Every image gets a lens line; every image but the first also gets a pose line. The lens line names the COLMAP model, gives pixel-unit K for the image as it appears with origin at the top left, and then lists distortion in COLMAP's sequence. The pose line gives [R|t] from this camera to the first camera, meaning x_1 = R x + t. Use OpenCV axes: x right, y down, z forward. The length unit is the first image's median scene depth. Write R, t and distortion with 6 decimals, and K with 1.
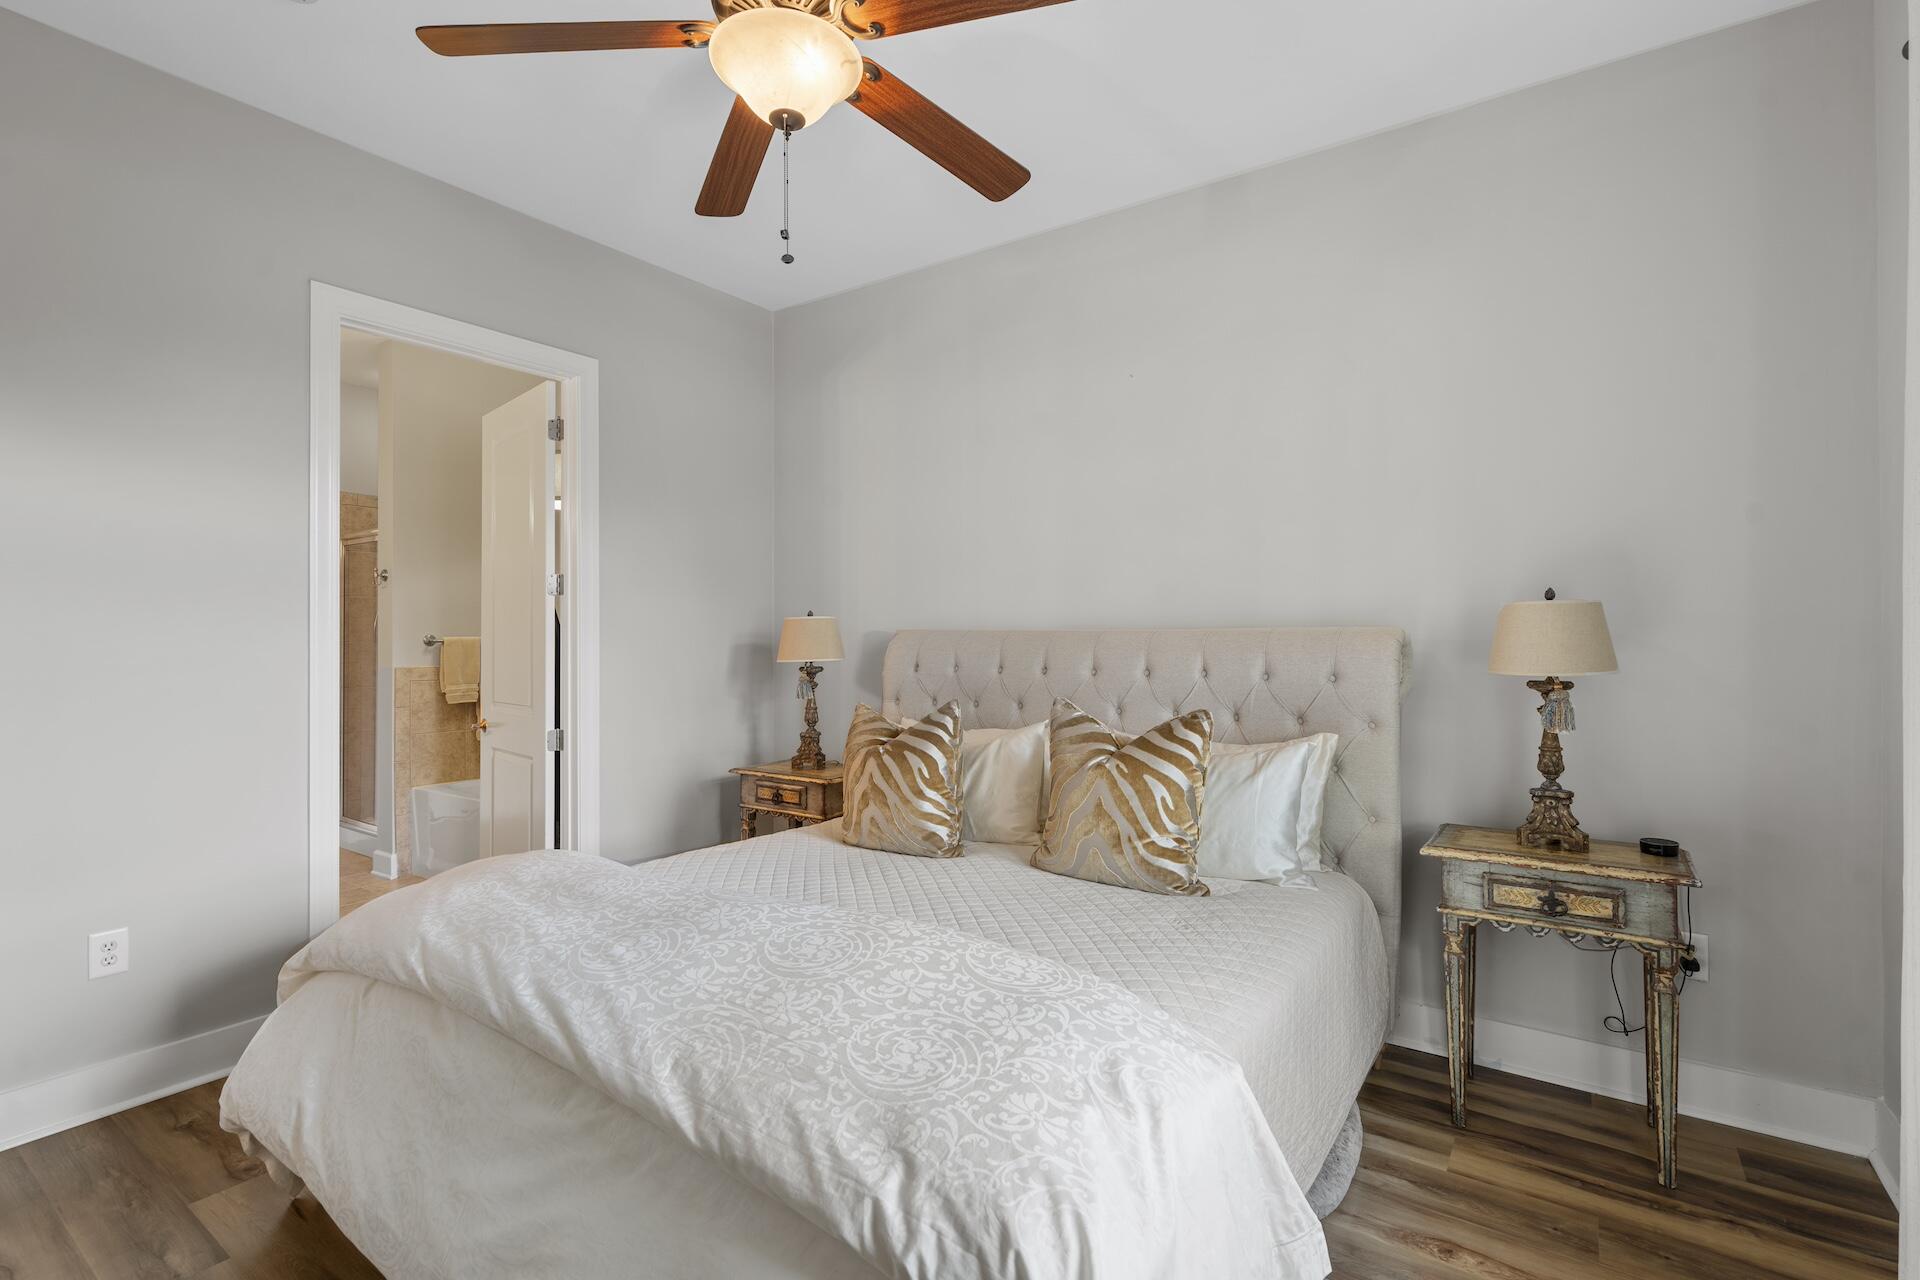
lens RADIAL K [[865.3, 0, 957.2], [0, 865.3, 626.1], [0, 0, 1]] dist [-0.004749, 0.002419]
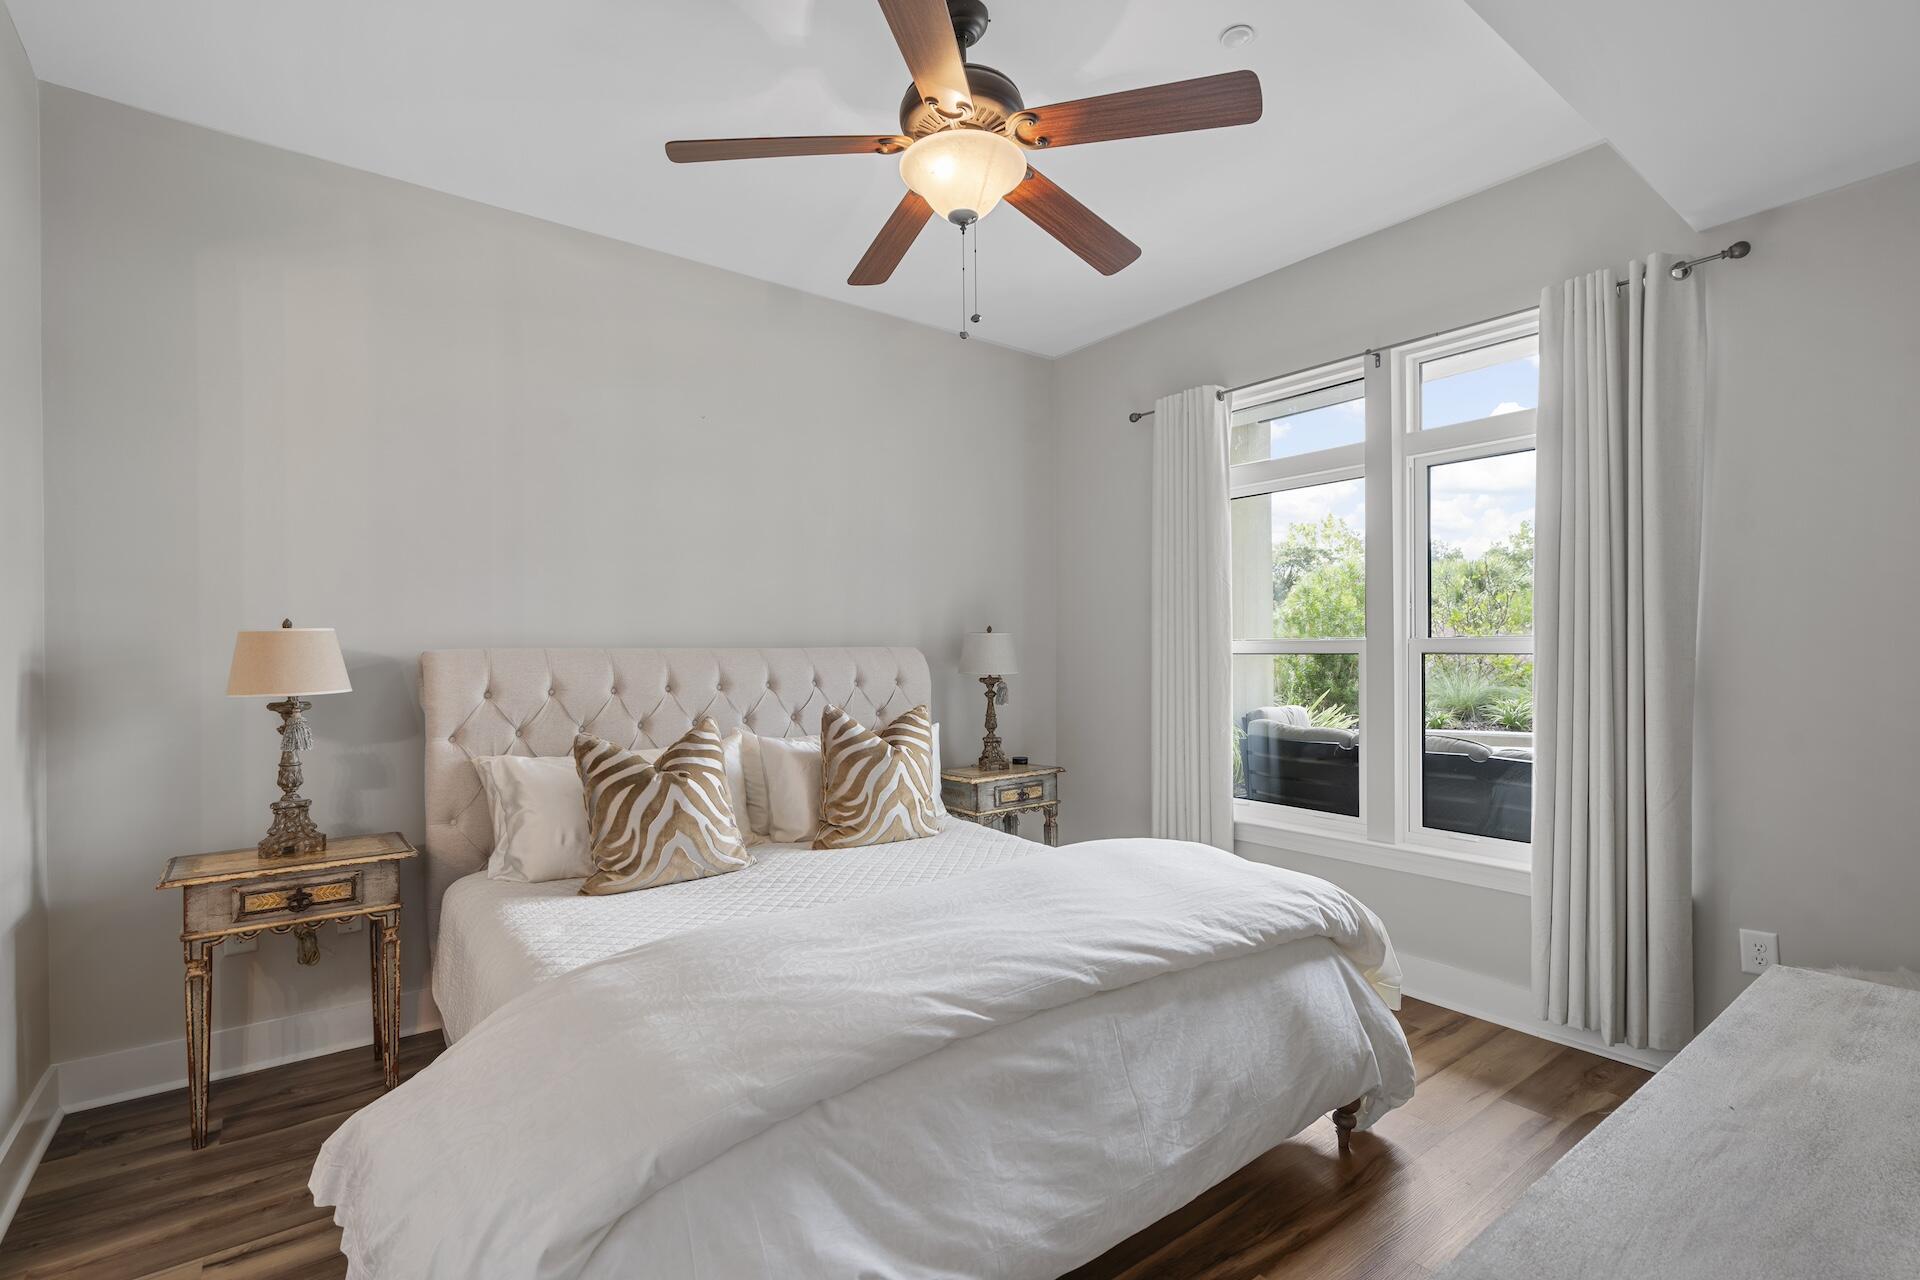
lens RADIAL K [[865.3, 0, 945.4], [0, 865.3, 651.9], [0, 0, 1]] dist [-0.004749, 0.002419]
pose [[0.329224, -0.000576, 0.944252, -1.043786], [-0.006931, 0.999971, 0.003027, 0.004912], [-0.944226, -0.007541, 0.329211, 0.494960]]
